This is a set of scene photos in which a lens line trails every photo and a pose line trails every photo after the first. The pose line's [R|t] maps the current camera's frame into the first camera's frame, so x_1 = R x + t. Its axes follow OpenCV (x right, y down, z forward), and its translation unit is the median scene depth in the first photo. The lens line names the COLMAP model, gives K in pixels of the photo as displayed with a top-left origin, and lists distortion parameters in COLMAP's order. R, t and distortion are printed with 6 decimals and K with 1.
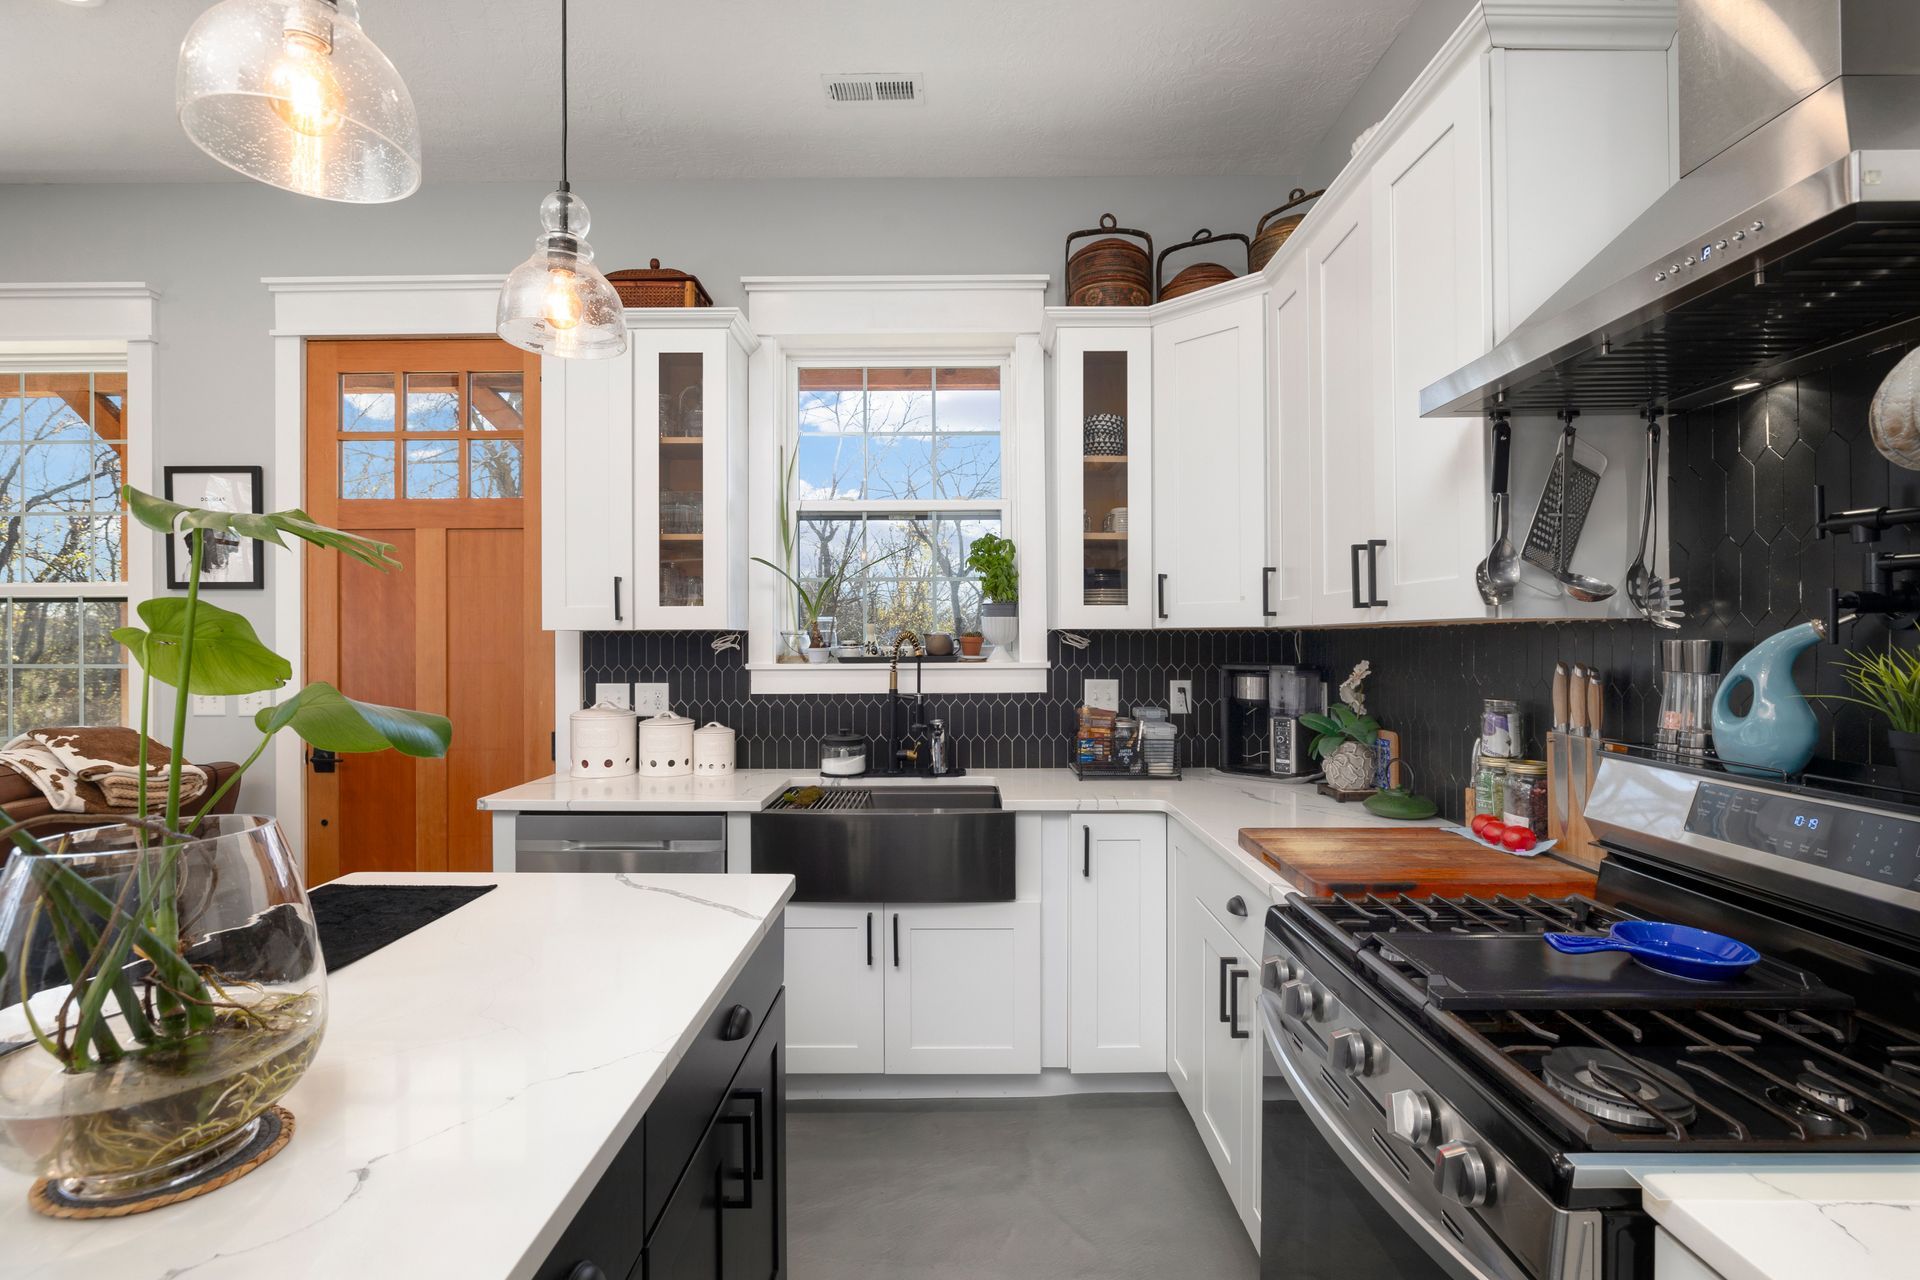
lens RADIAL K [[882.8, 0, 959.4], [0, 882.8, 639.0], [0, 0, 1]] dist [-0.015723, -0.000066]
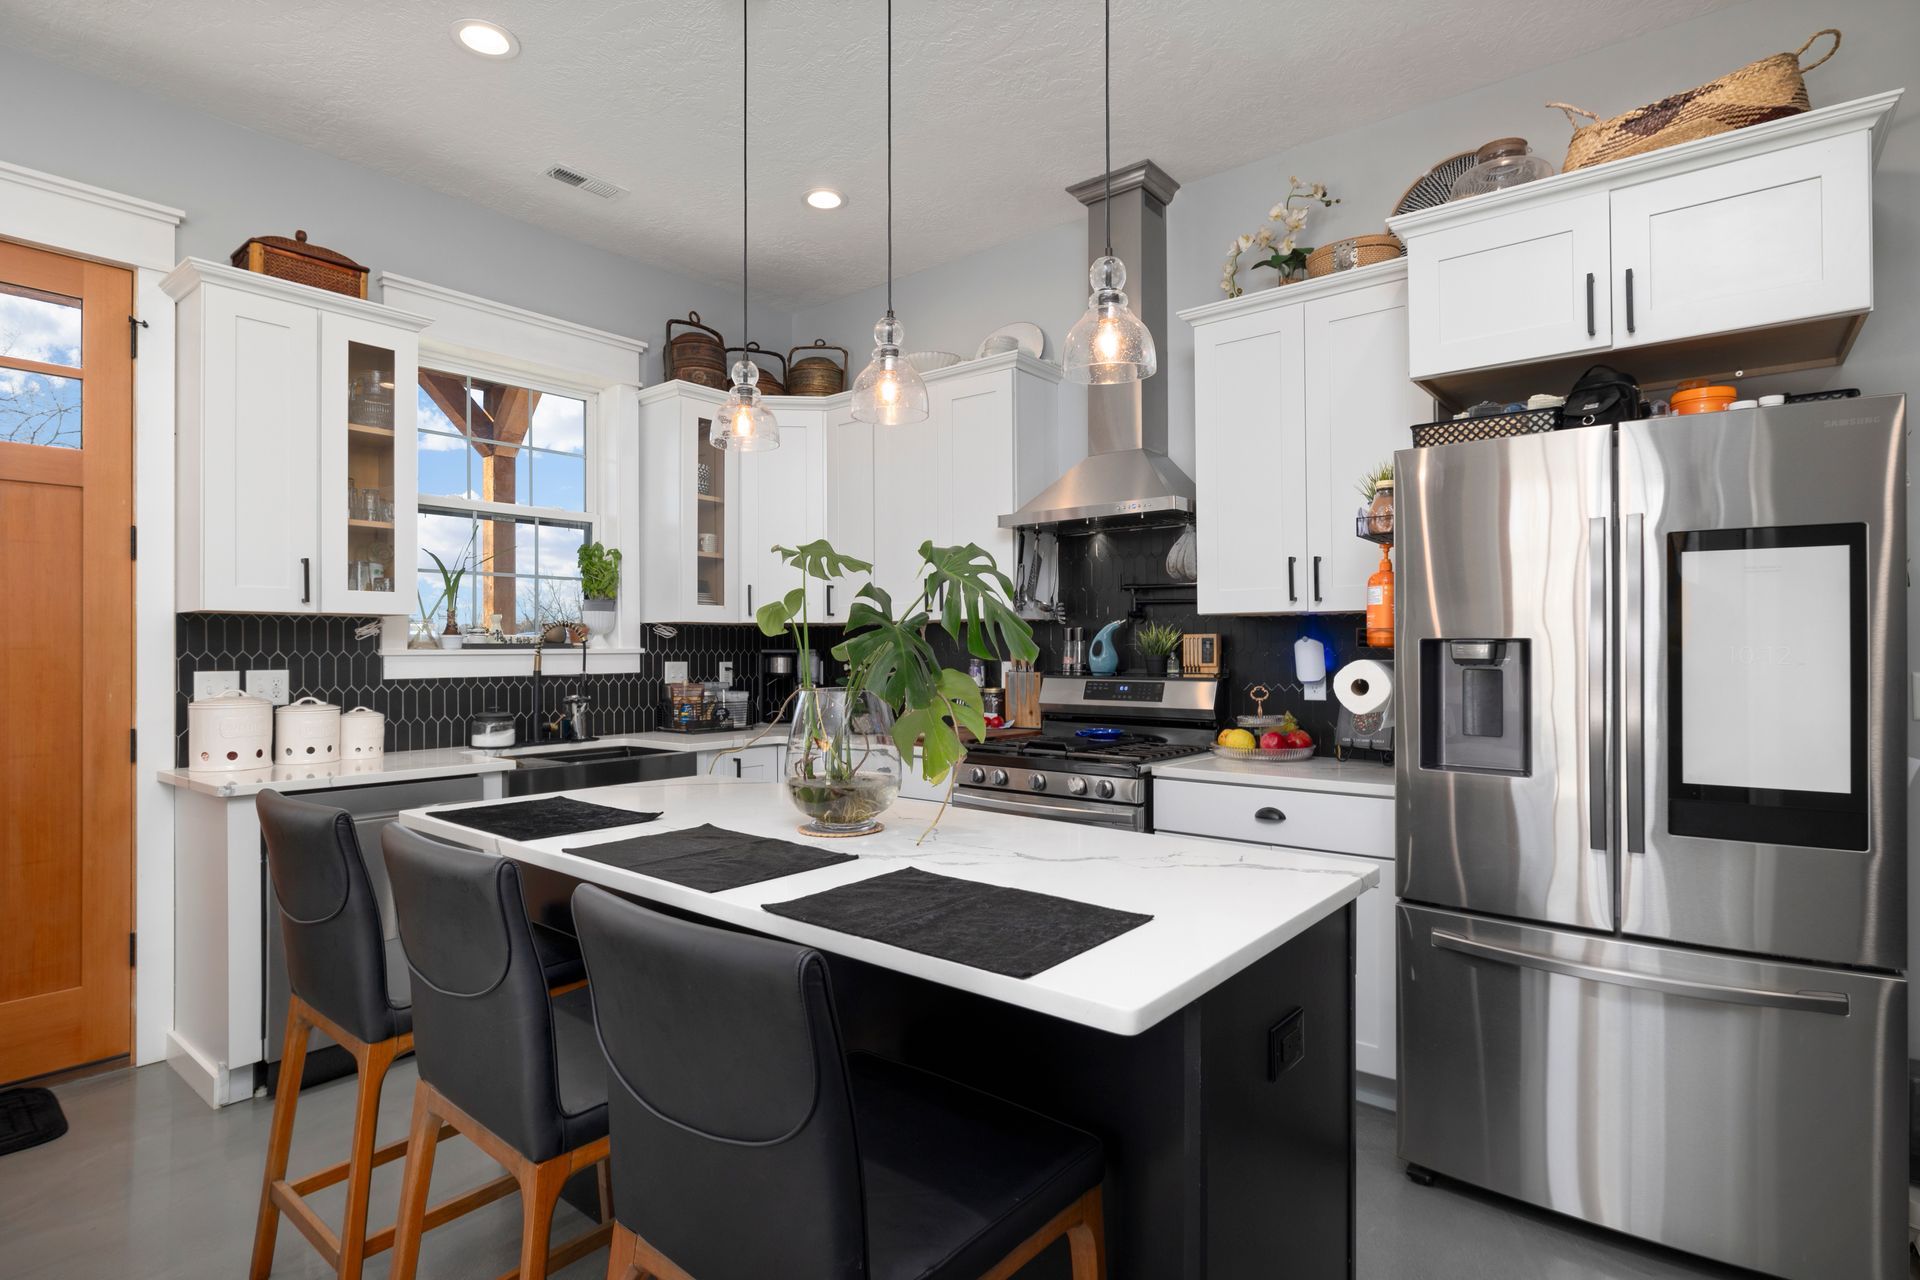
lens RADIAL K [[961.2, 0, 958.4], [0, 961.2, 644.3], [0, 0, 1]] dist [0.001349, 0.001155]
pose [[0.632206, 0.004212, 0.774789, -0.703984], [0.000390, 0.999983, -0.005754, 0.029472], [-0.774800, 0.003940, 0.632194, -0.229545]]
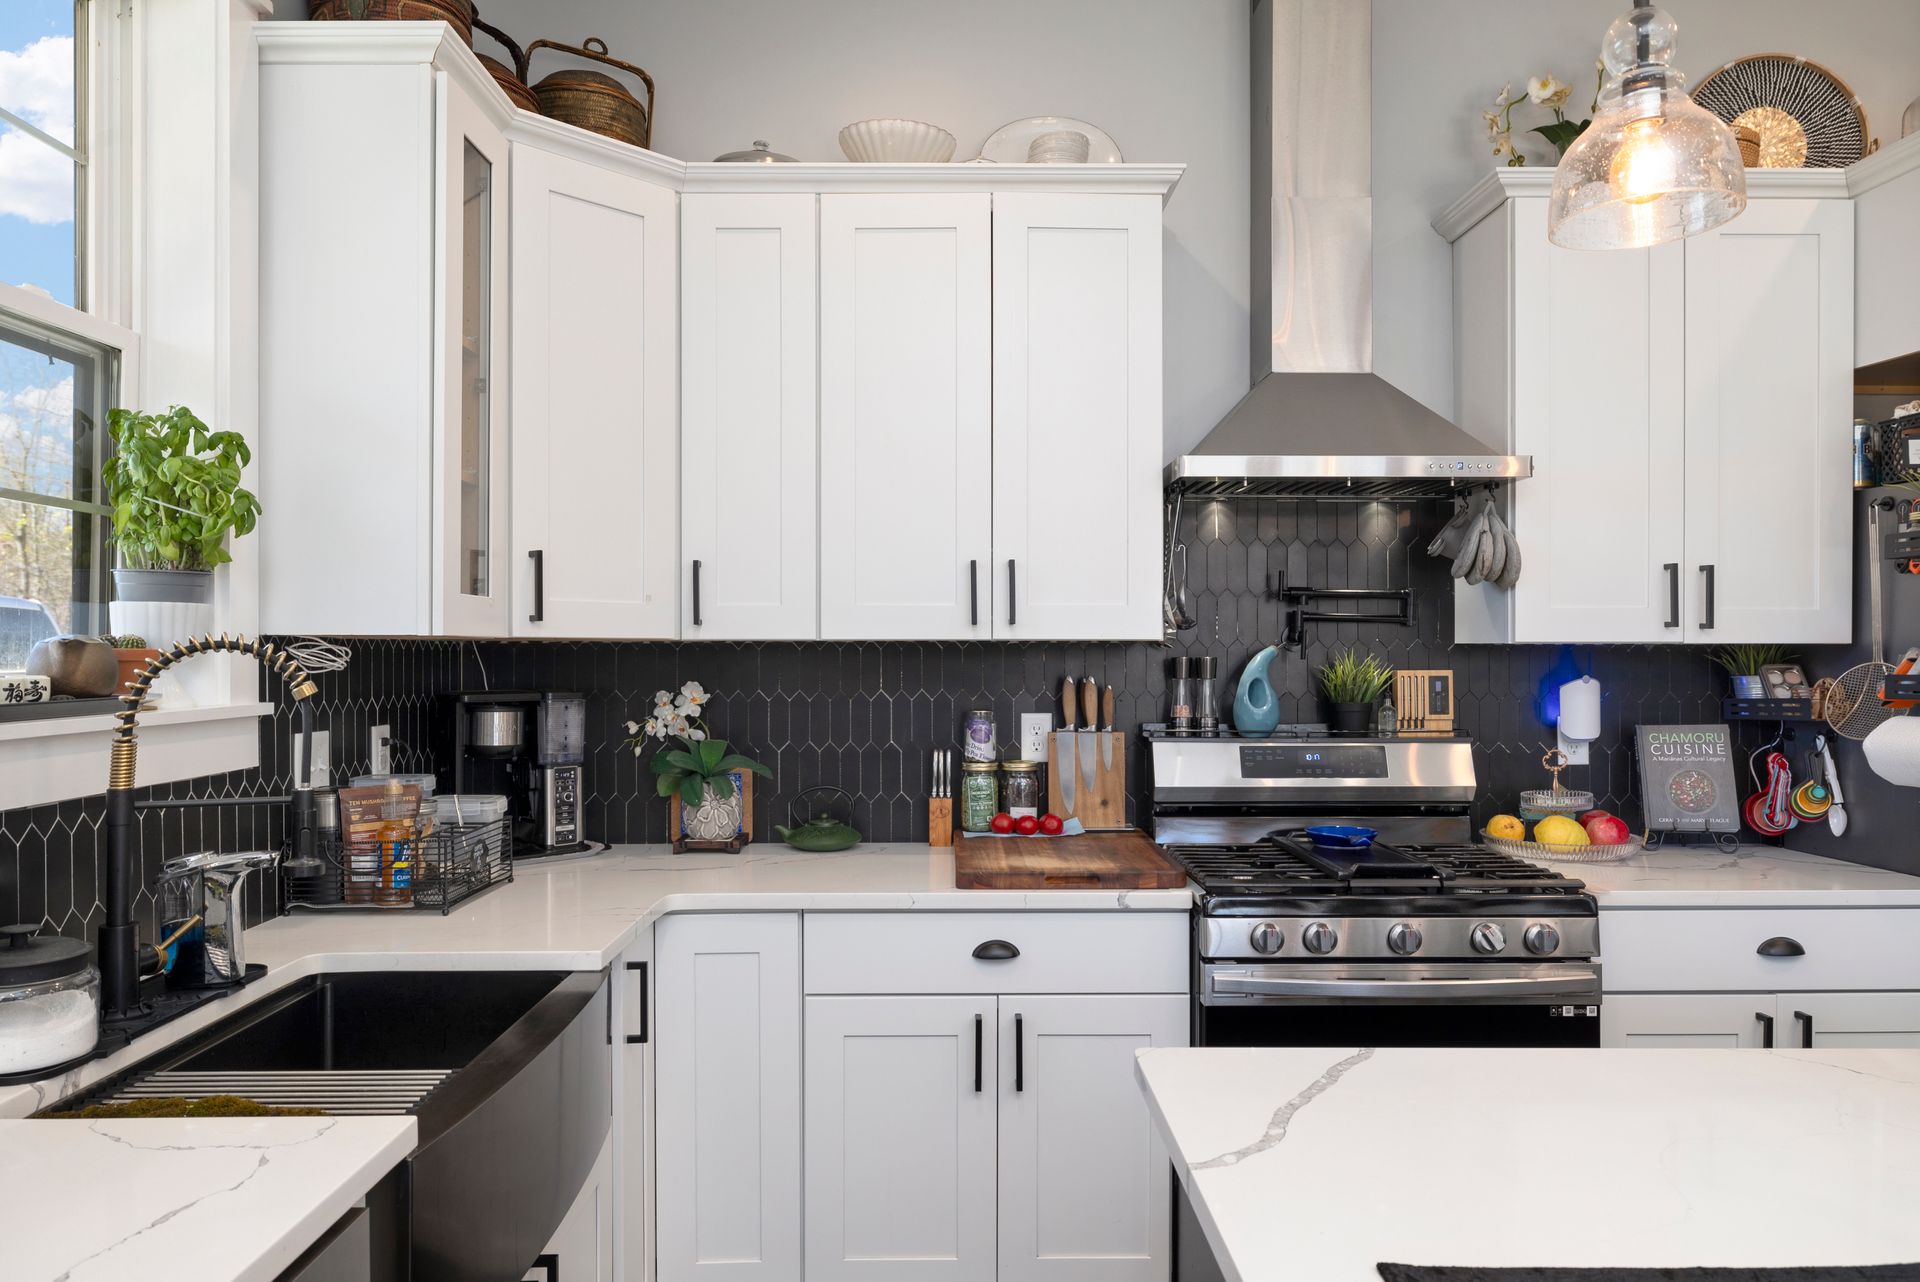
lens RADIAL K [[1246.1, 0, 957.3], [0, 1246.1, 650.5], [0, 0, 1]] dist [-0.001763, 0.001749]
pose [[-0.008536, 0.003877, 0.999956, -0.599008], [-0.001381, 0.999991, -0.003889, 0.000028], [-0.999963, -0.001414, -0.008530, 0.653046]]
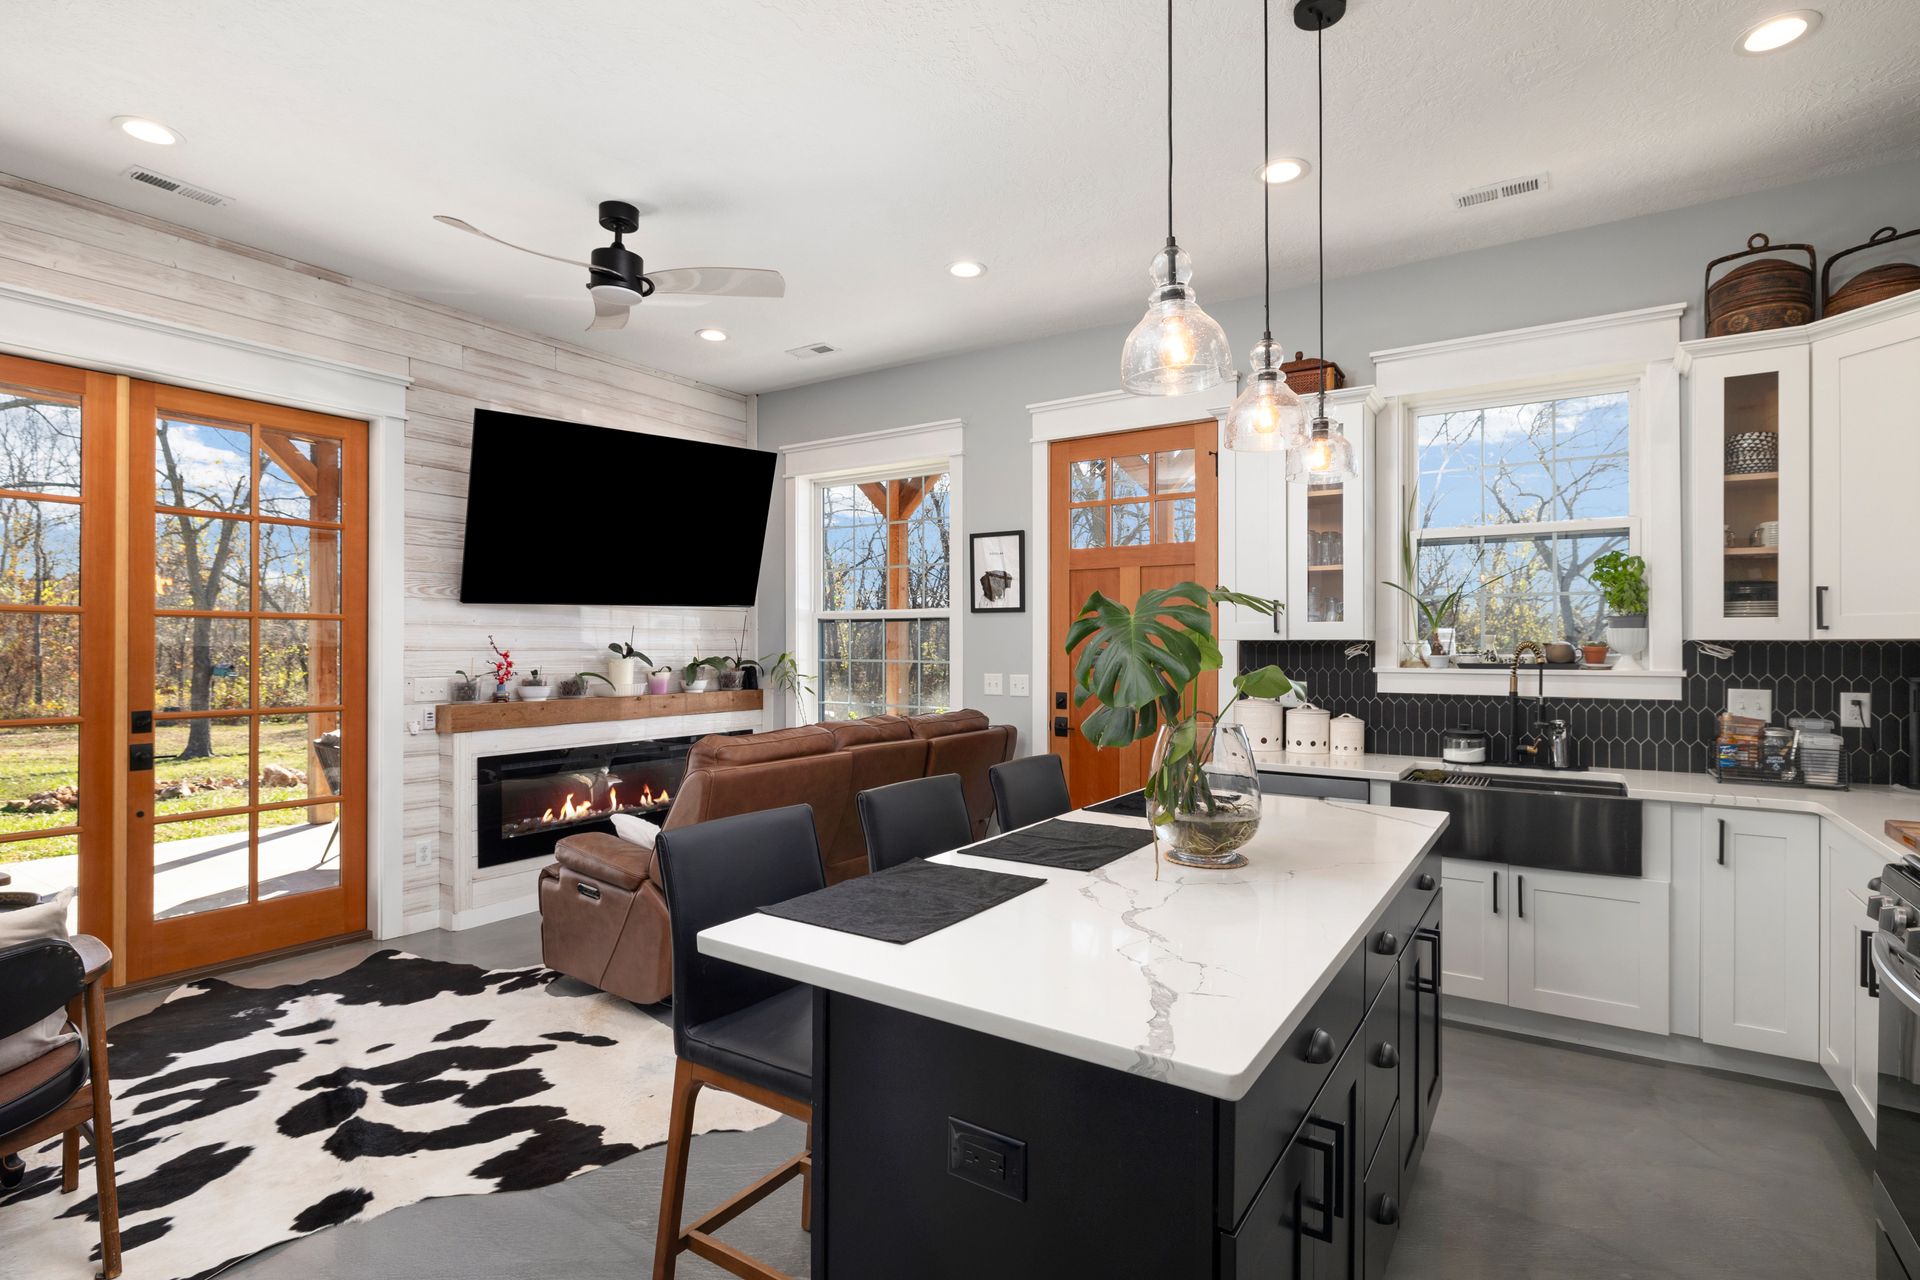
lens RADIAL K [[925.6, 0, 960.7], [0, 925.6, 644.6], [0, 0, 1]] dist [-0.007186, 0.000795]
pose [[0.835082, 0.004391, -0.550109, -0.014594], [-0.005240, 0.999986, 0.000028, -0.000825], [0.550101, 0.002859, 0.835093, -0.400974]]
